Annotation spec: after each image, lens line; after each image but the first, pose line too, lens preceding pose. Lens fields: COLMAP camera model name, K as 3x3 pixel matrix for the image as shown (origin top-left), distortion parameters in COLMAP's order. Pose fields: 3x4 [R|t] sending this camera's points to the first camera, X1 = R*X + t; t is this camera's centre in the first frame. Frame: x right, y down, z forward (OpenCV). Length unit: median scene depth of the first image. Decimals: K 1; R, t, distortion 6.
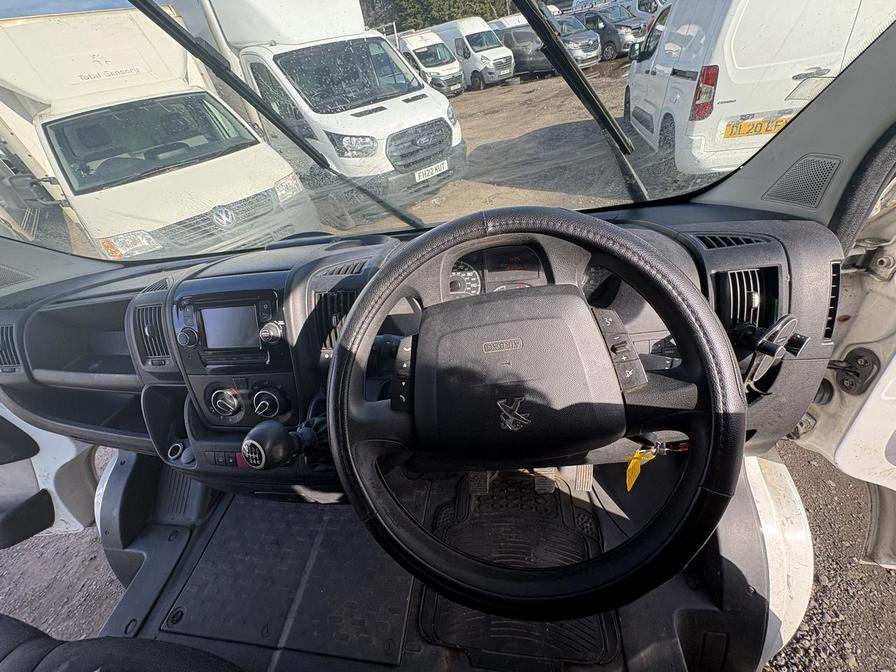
lens RADIAL K [[361.7, 0, 449.4], [0, 361.7, 337.4], [0, 0, 1]] dist [-0.000734, -0.000216]
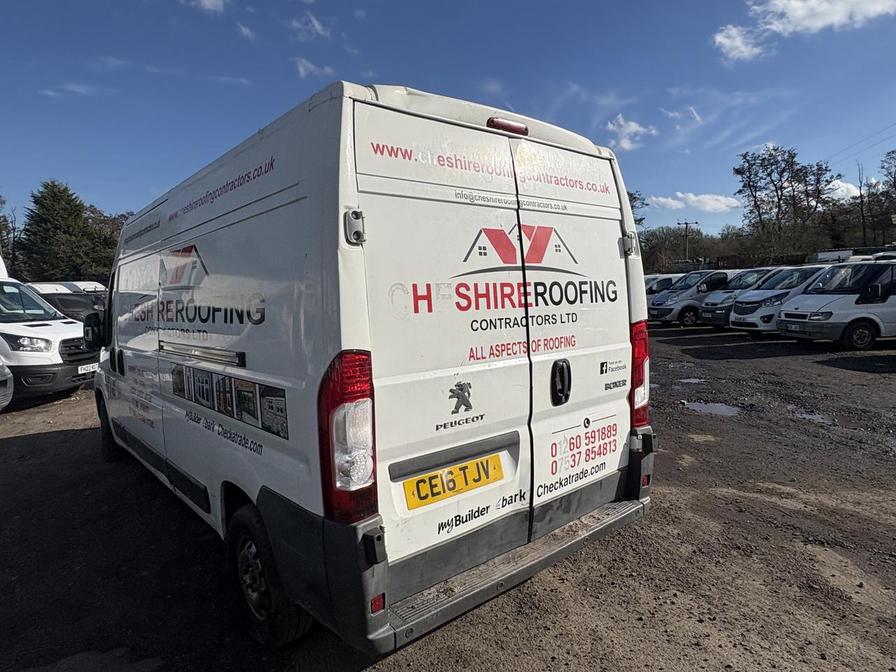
lens RADIAL K [[559.9, 0, 474.1], [0, 559.9, 340.0], [0, 0, 1]] dist [-0.002057, 0.002261]
pose [[0.640954, 0.097225, 0.761397, -3.133692], [0.402226, 0.802304, -0.441047, 4.072929], [-0.653753, 0.588944, 0.475133, -4.191789]]
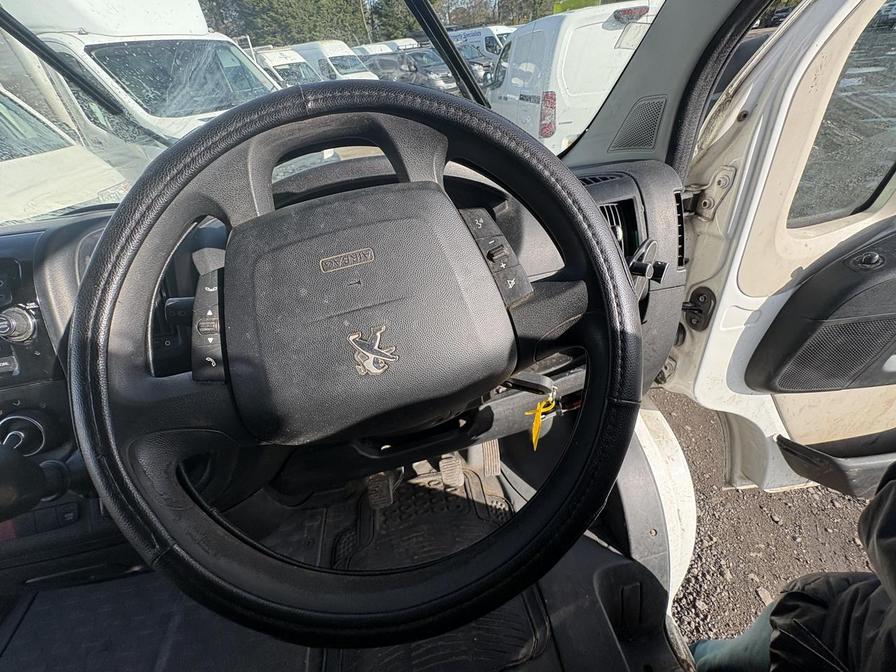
lens RADIAL K [[361.7, 0, 452.4], [0, 361.7, 334.3], [0, 0, 1]] dist [-0.000734, -0.000216]
pose [[0.953101, -0.112483, 0.280974, 0.041479], [0.128489, 0.990938, -0.039148, 0.073099], [-0.274024, 0.073414, 0.958917, 0.084936]]
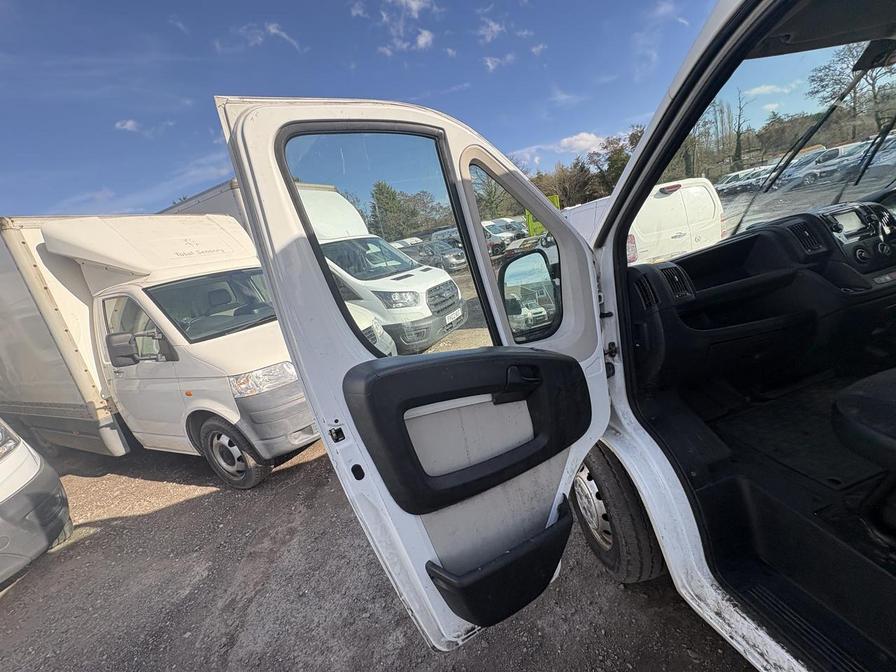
lens RADIAL K [[361.7, 0, 454.6], [0, 361.7, 329.4], [0, 0, 1]] dist [-0.000734, -0.000216]
pose [[0.923718, -0.107893, 0.367566, -2.209389], [0.274426, 0.855843, -0.438432, 0.543261], [-0.267275, 0.505857, 0.820166, 0.042388]]
